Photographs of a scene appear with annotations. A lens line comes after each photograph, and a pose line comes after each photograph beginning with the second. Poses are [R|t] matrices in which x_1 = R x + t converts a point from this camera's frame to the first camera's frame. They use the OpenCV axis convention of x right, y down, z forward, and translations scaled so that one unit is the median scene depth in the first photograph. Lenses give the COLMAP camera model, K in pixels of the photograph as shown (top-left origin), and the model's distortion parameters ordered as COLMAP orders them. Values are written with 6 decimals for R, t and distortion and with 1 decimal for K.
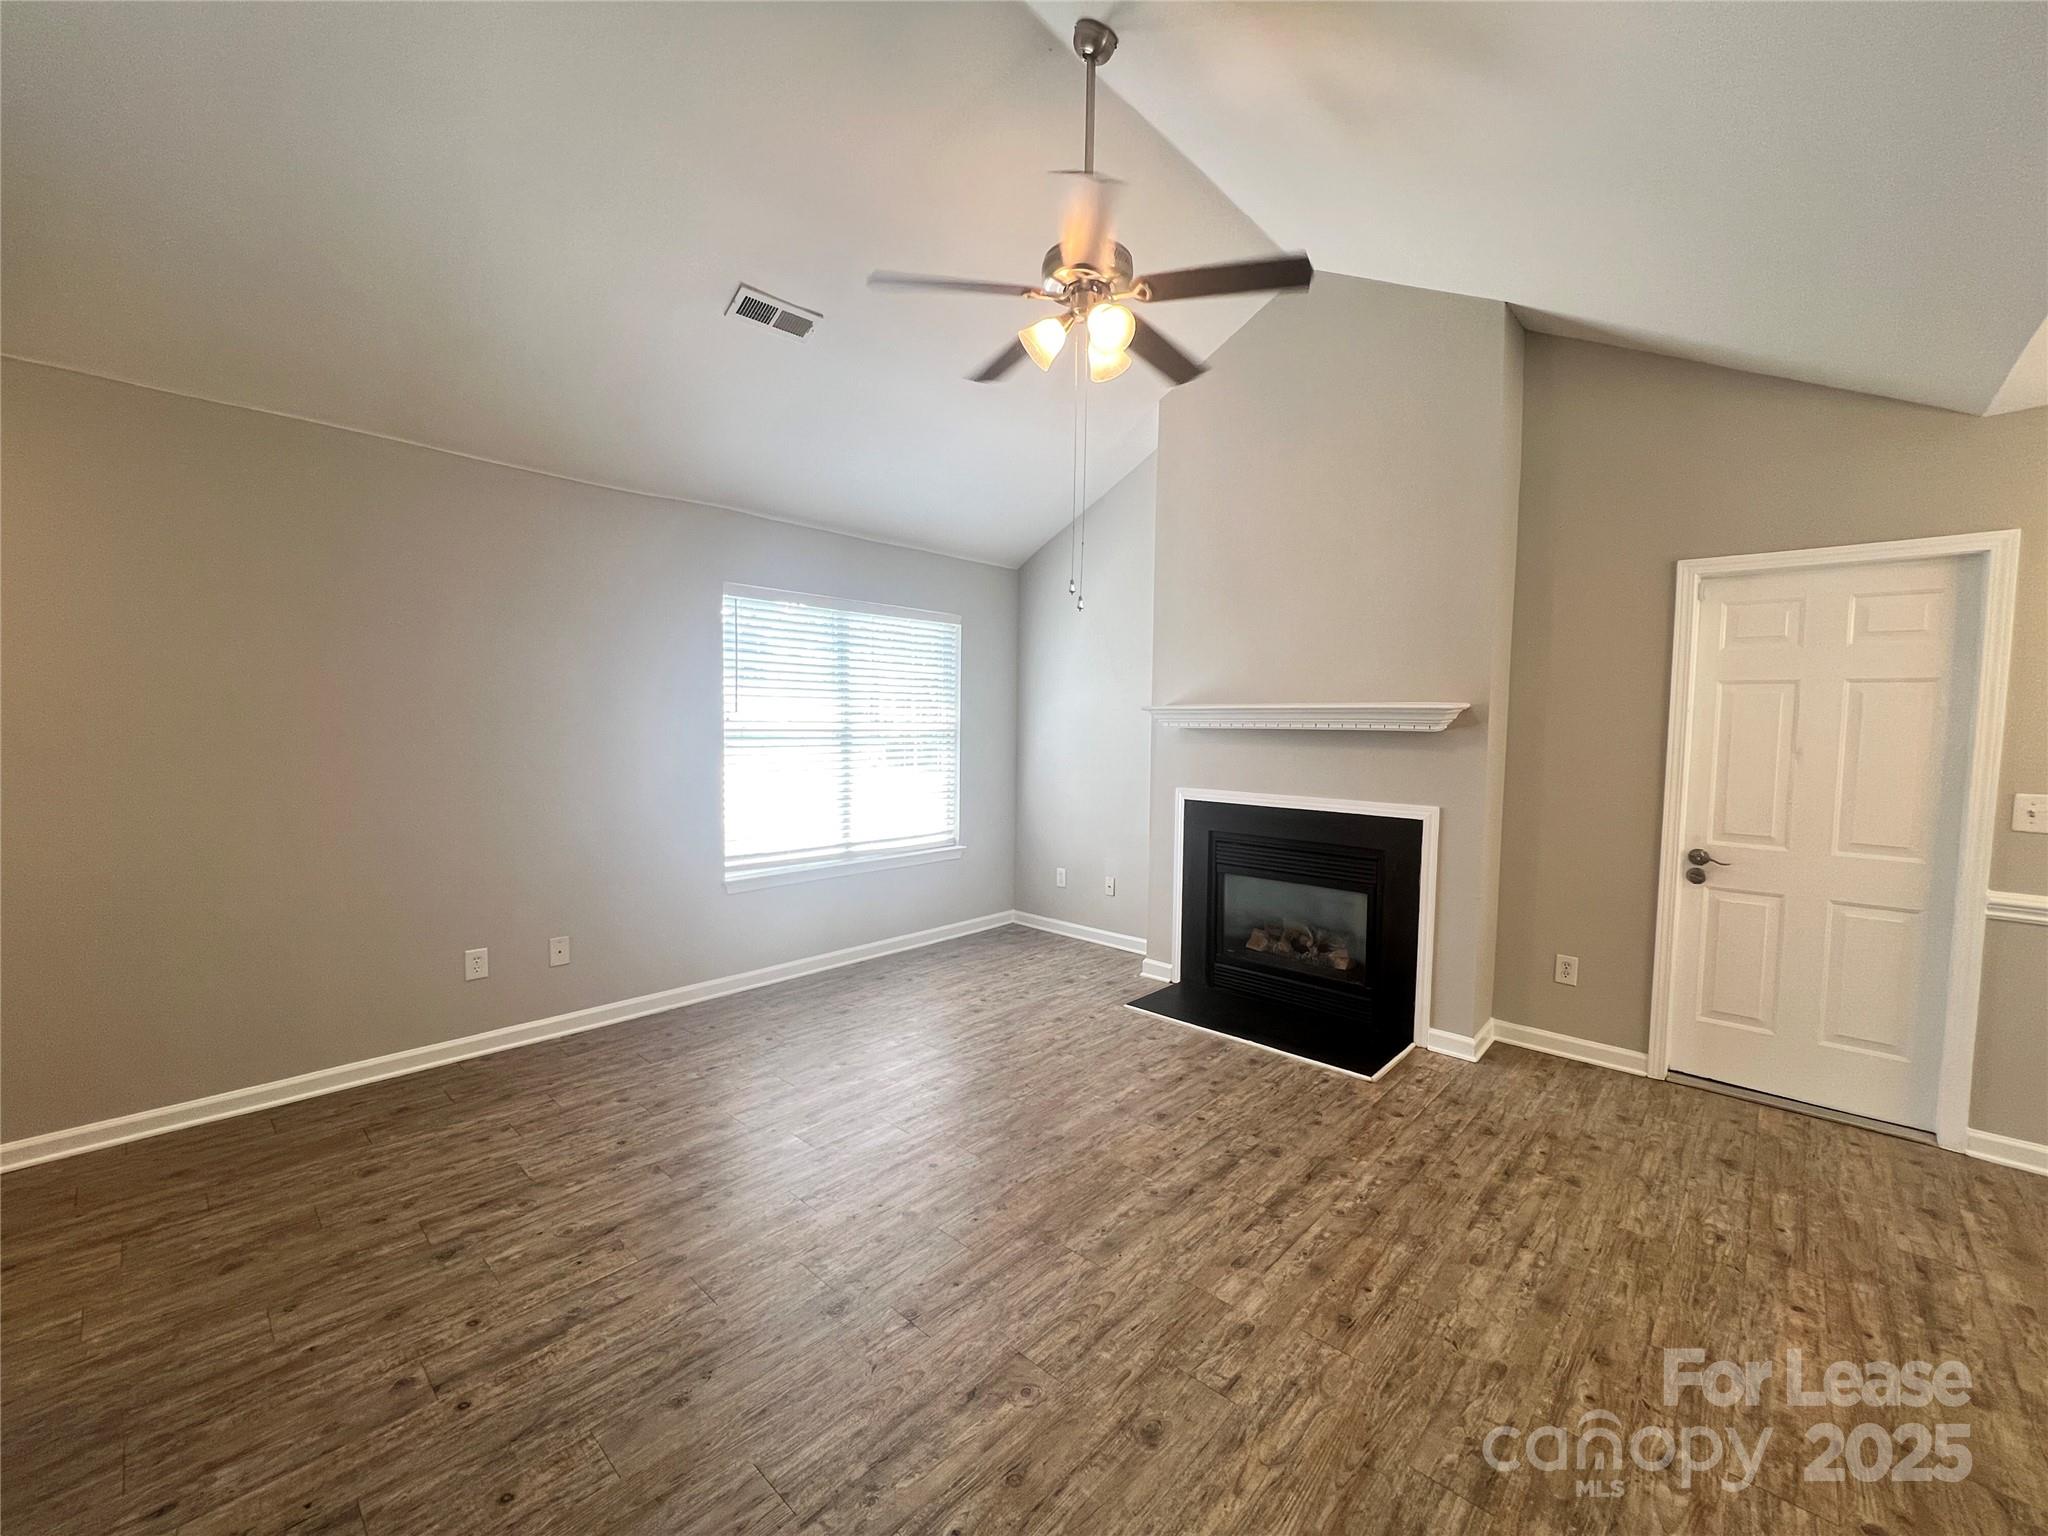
lens RADIAL K [[822.4, 0, 1027.5], [0, 822.4, 771.4], [0, 0, 1]] dist [-0.002173, 0.000673]
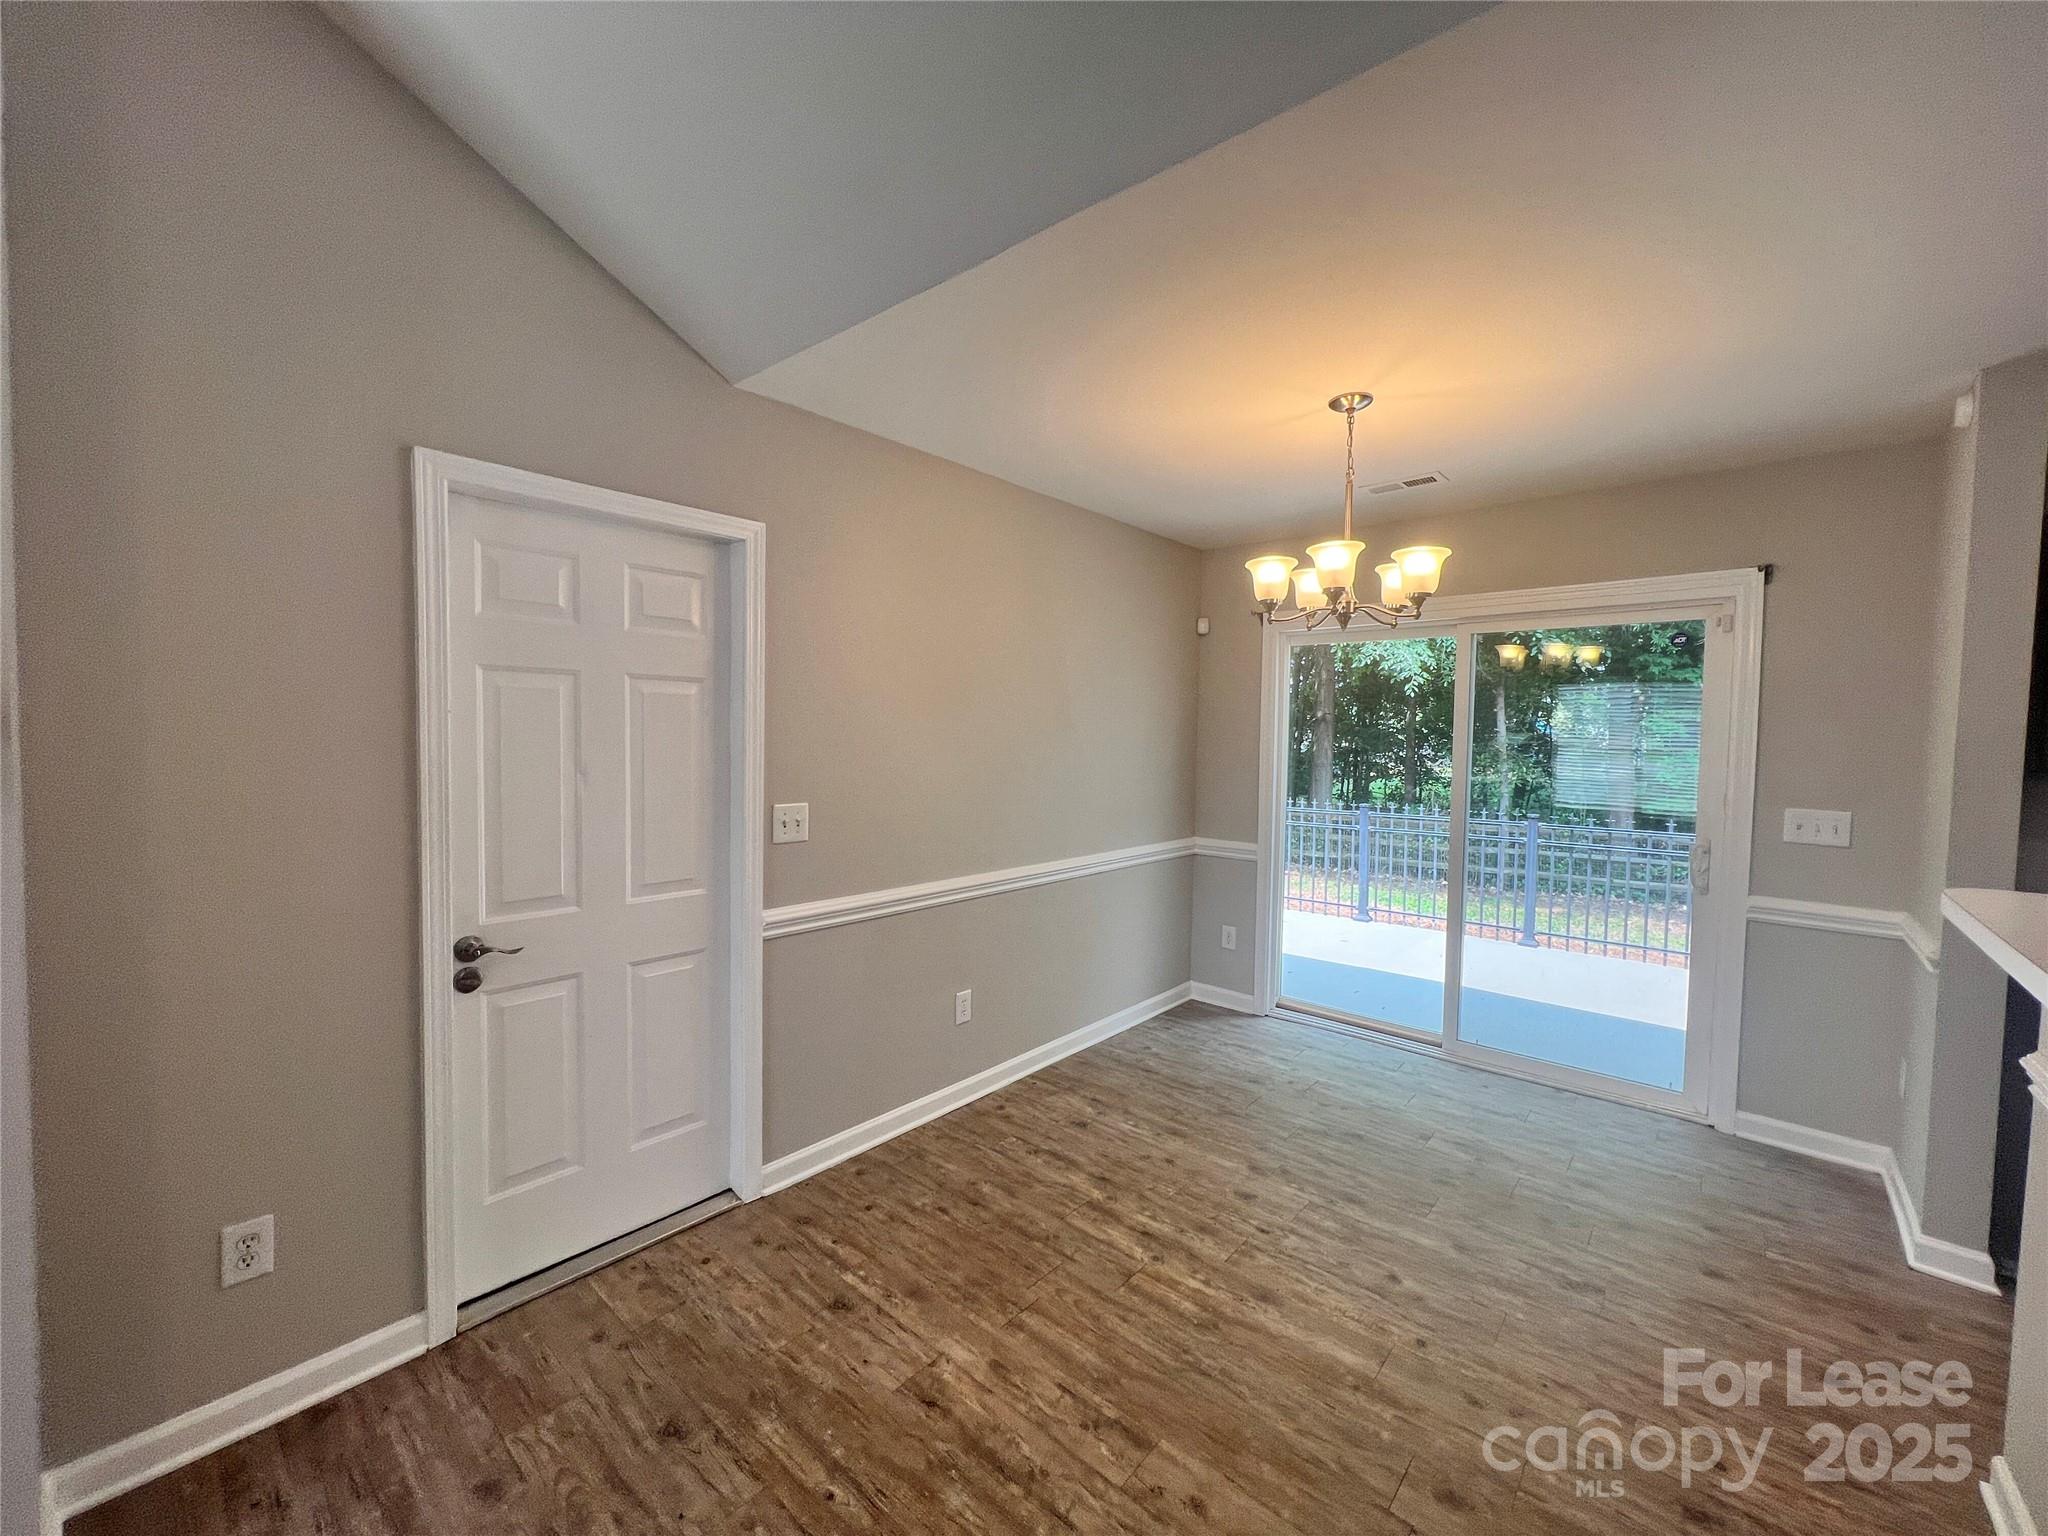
lens RADIAL K [[822.4, 0, 1025.0], [0, 822.4, 766.9], [0, 0, 1]] dist [-0.002173, 0.000673]
pose [[-0.024986, -0.057696, 0.998021, 0.221274], [0.049499, 0.997037, 0.058878, -0.052074], [-0.998462, 0.050872, -0.022056, 0.650839]]
